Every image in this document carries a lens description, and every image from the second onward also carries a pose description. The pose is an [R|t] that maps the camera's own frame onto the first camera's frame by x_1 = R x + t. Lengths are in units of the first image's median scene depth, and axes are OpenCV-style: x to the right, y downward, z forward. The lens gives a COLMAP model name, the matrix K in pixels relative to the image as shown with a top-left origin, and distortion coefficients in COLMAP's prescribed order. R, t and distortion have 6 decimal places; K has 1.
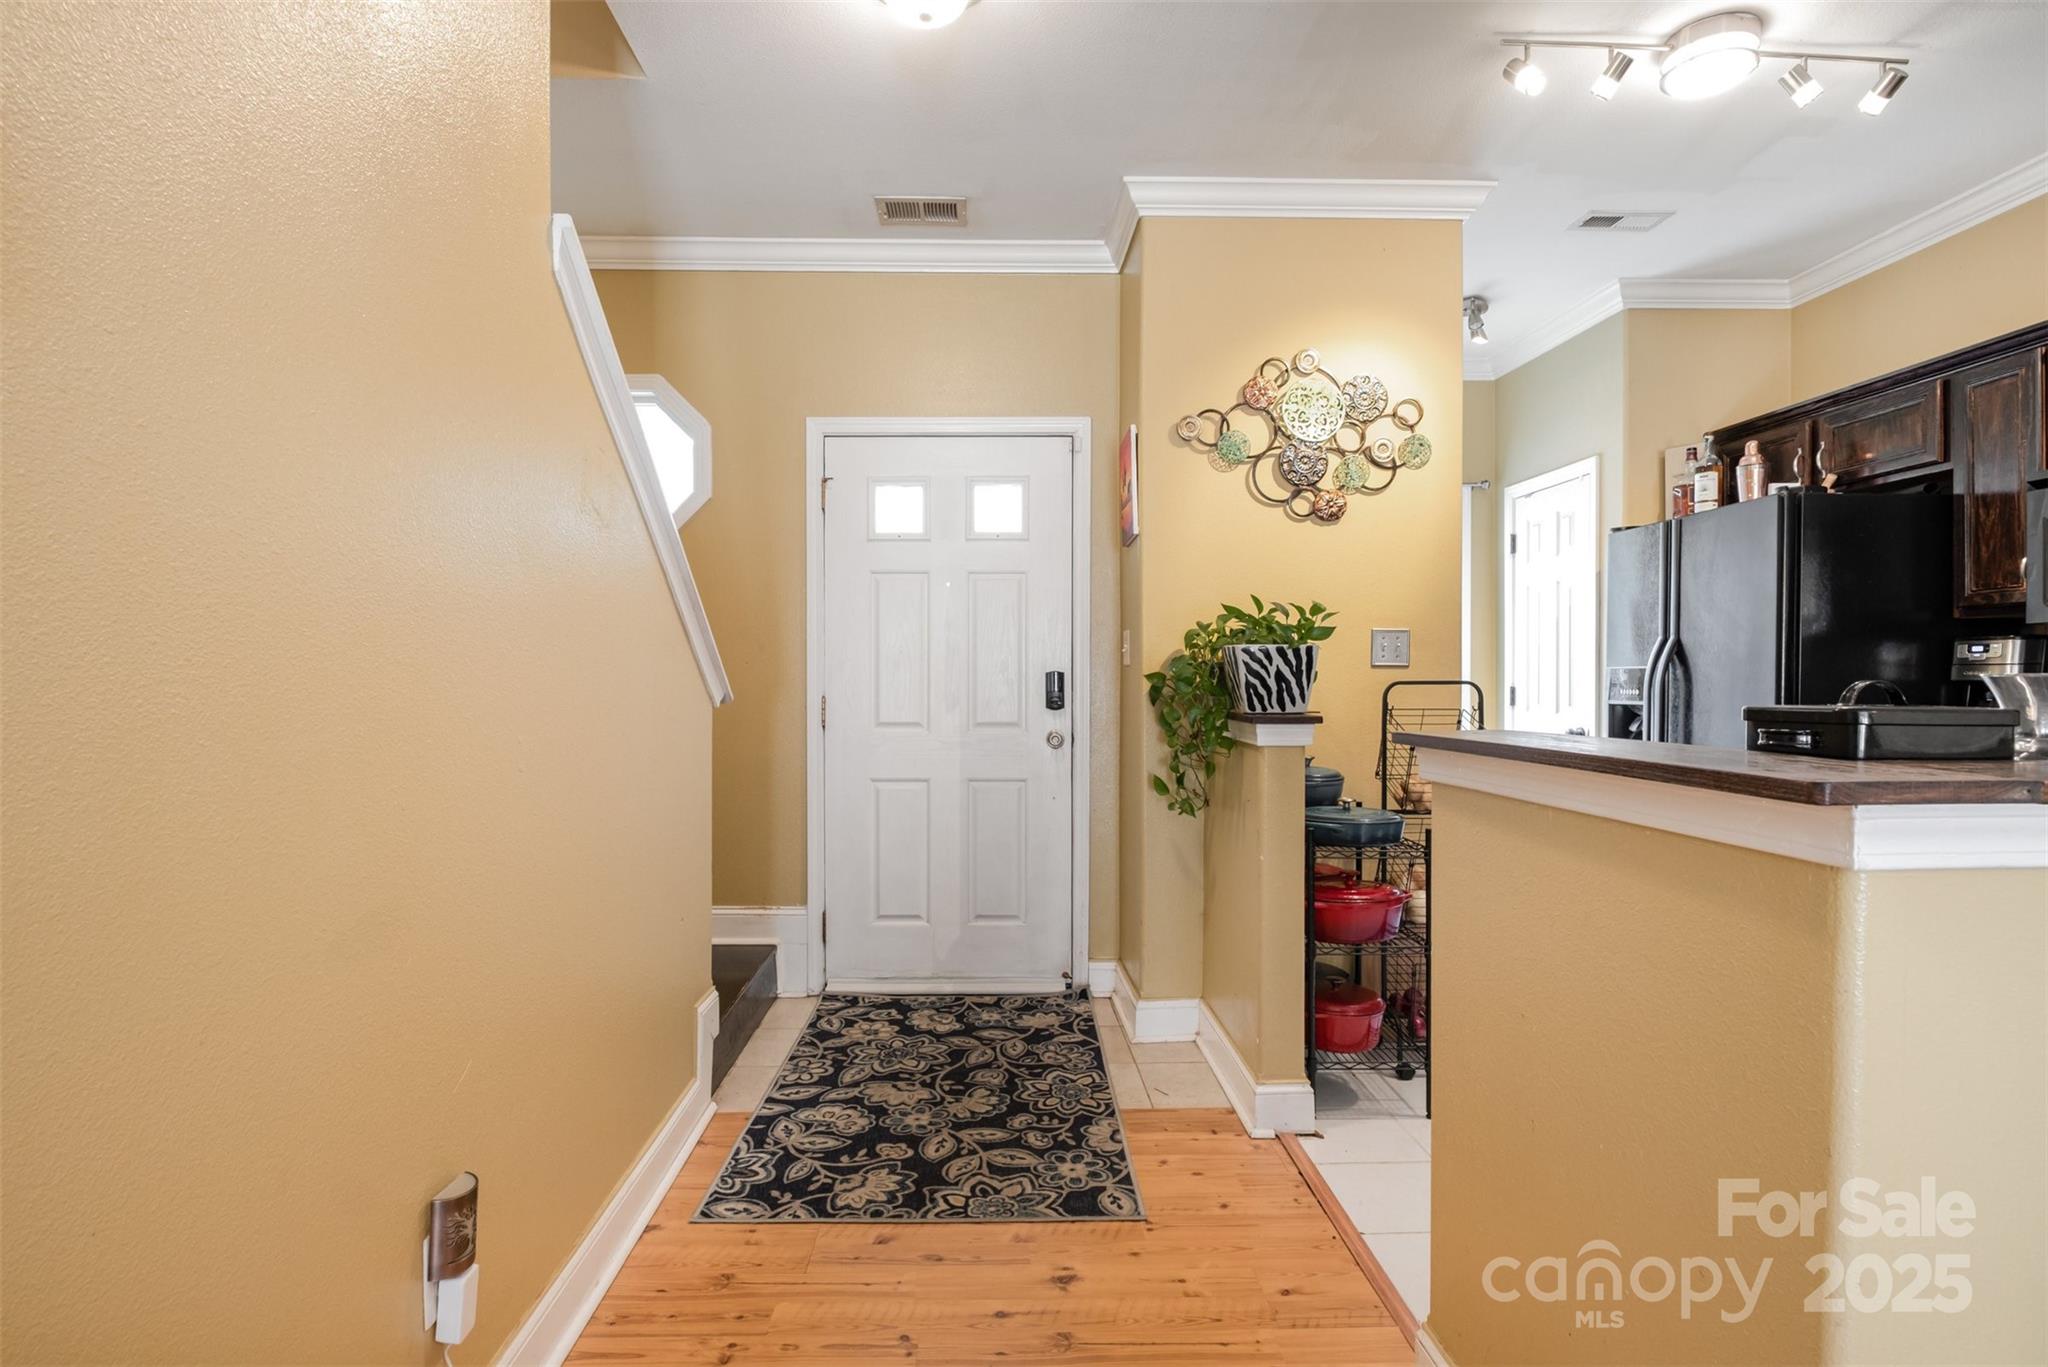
lens RADIAL K [[1000.9, 0, 1005.4], [0, 1000.9, 687.7], [0, 0, 1]] dist [-0.002929, -0.000055]
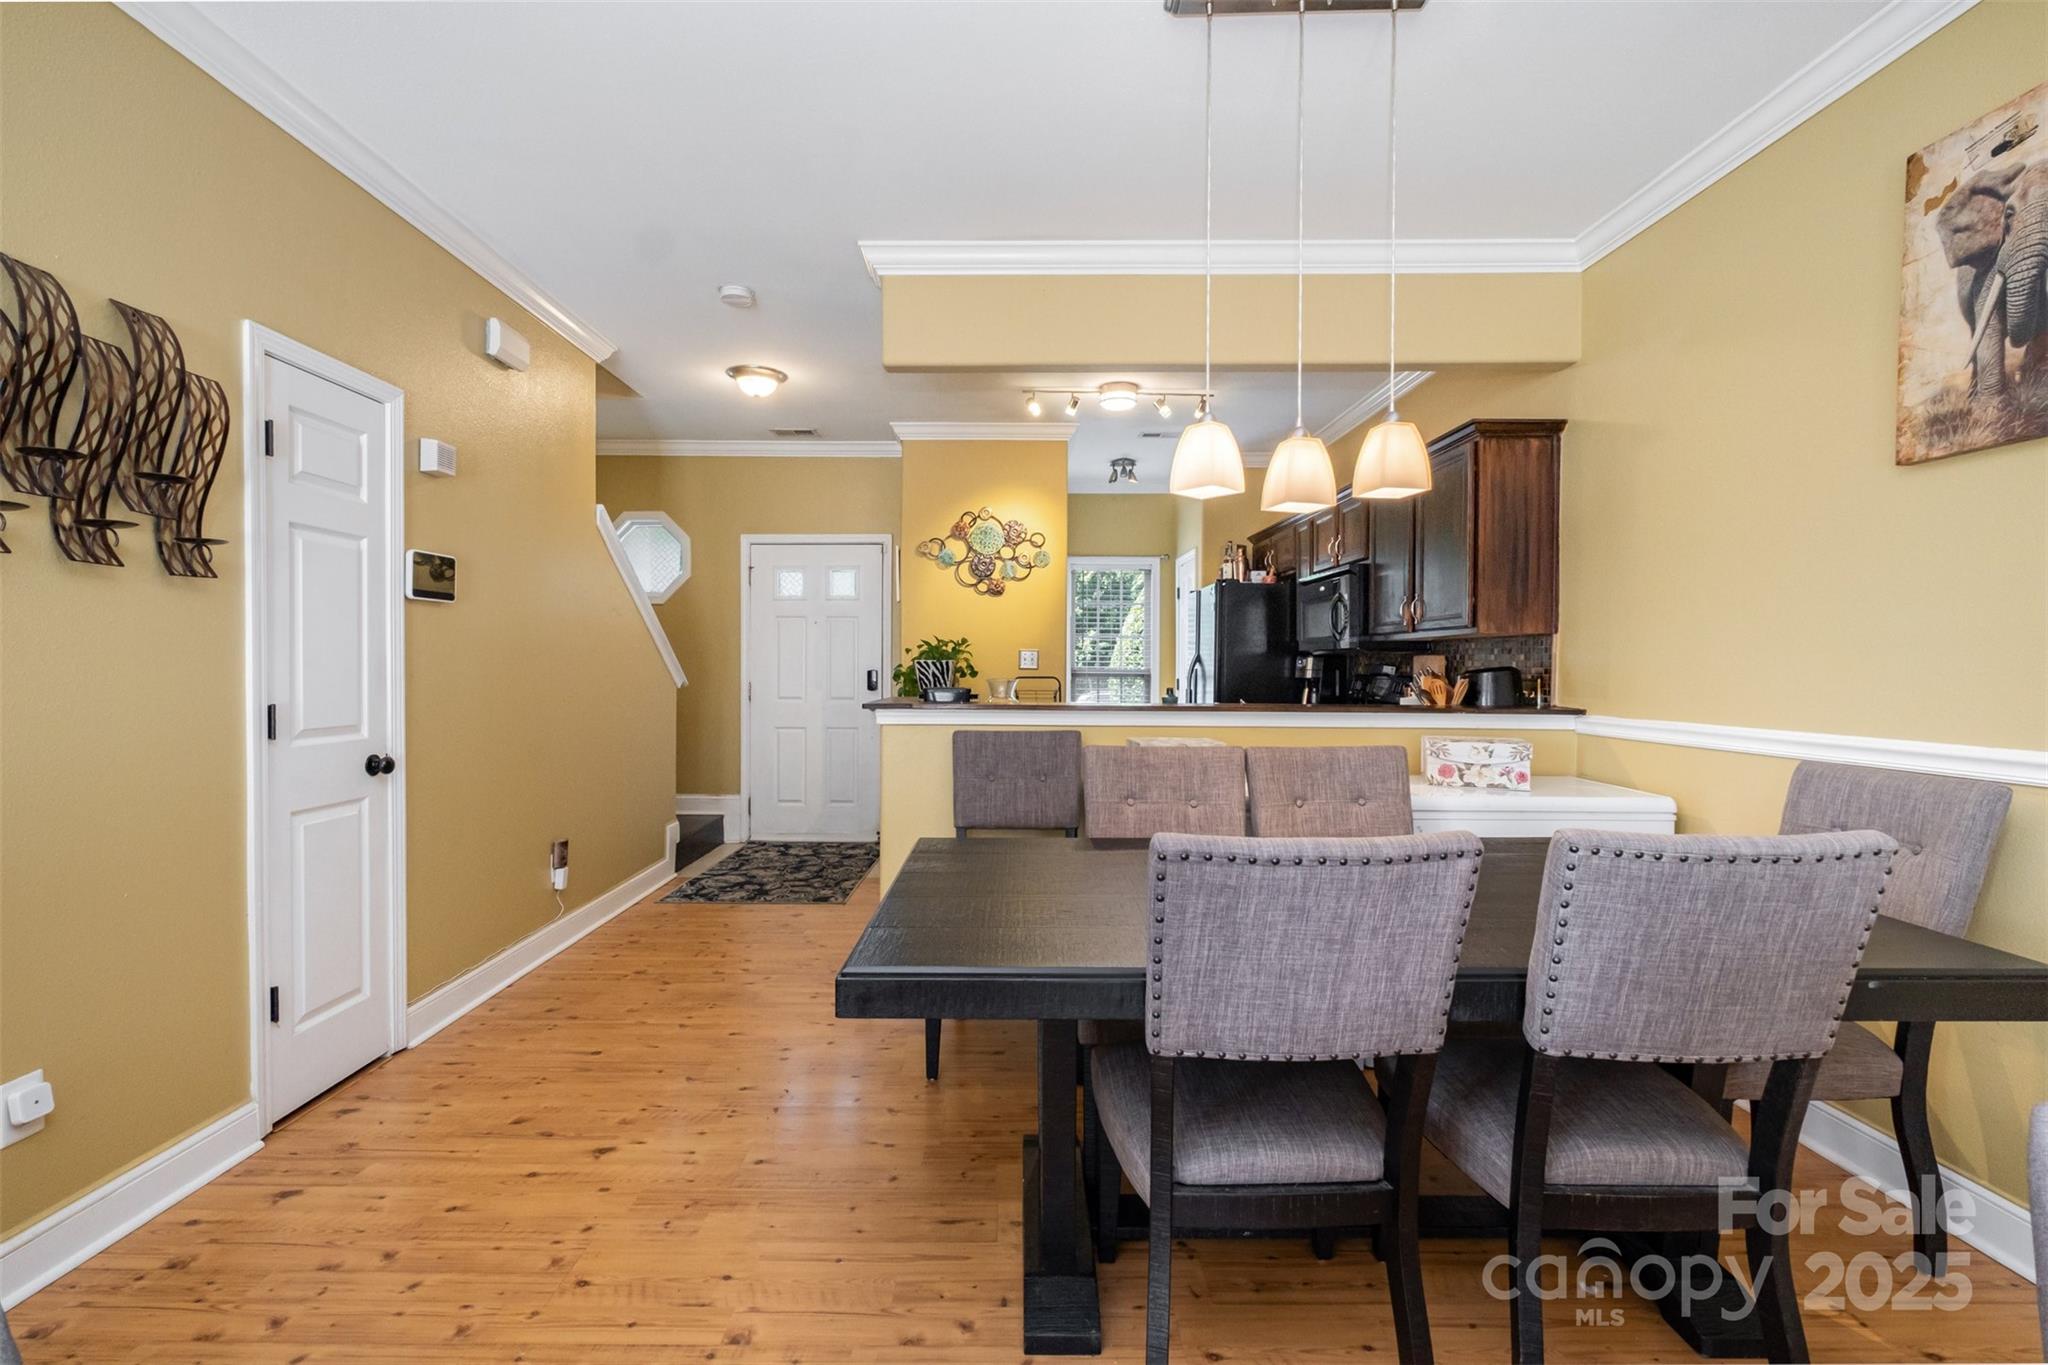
lens RADIAL K [[896.4, 0, 1007.9], [0, 896.4, 676.1], [0, 0, 1]] dist [-0.003928, 0.000473]
pose [[0.999711, 0.002511, -0.023915, 0.448872], [-0.002490, 0.999997, 0.000884, -0.010102], [0.023917, -0.000825, 0.999714, -0.873601]]
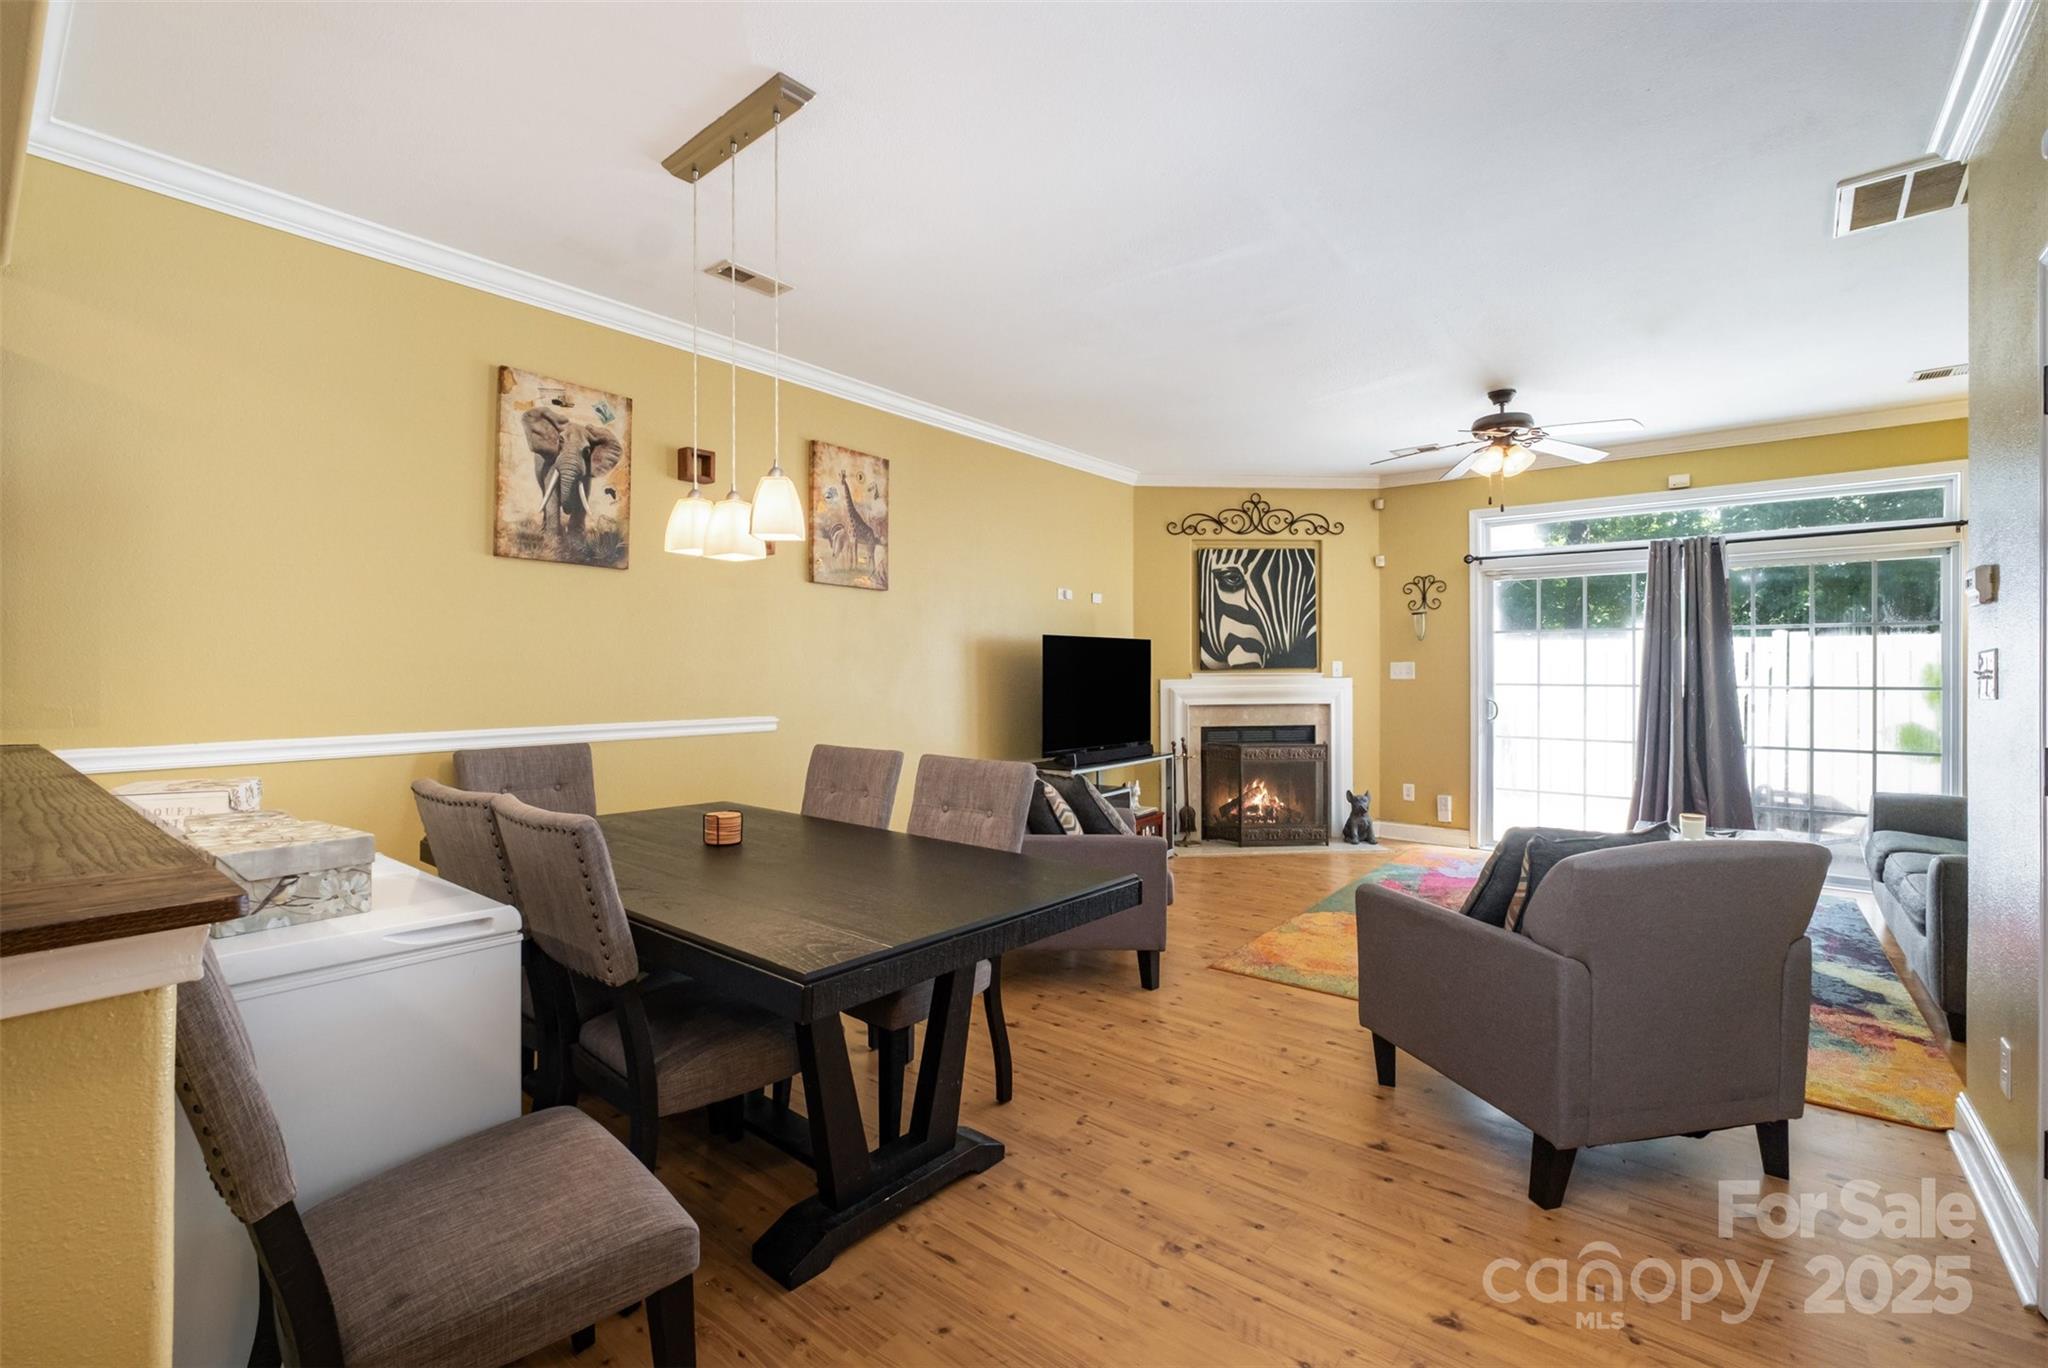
lens RADIAL K [[902.8, 0, 1012.5], [0, 902.8, 667.9], [0, 0, 1]] dist [-0.001413, -0.001717]
pose [[-0.756106, 0.000883, 0.654449, -0.114399], [0.006921, 0.999954, 0.006648, -0.041538], [-0.654413, 0.009556, -0.756077, 0.332732]]
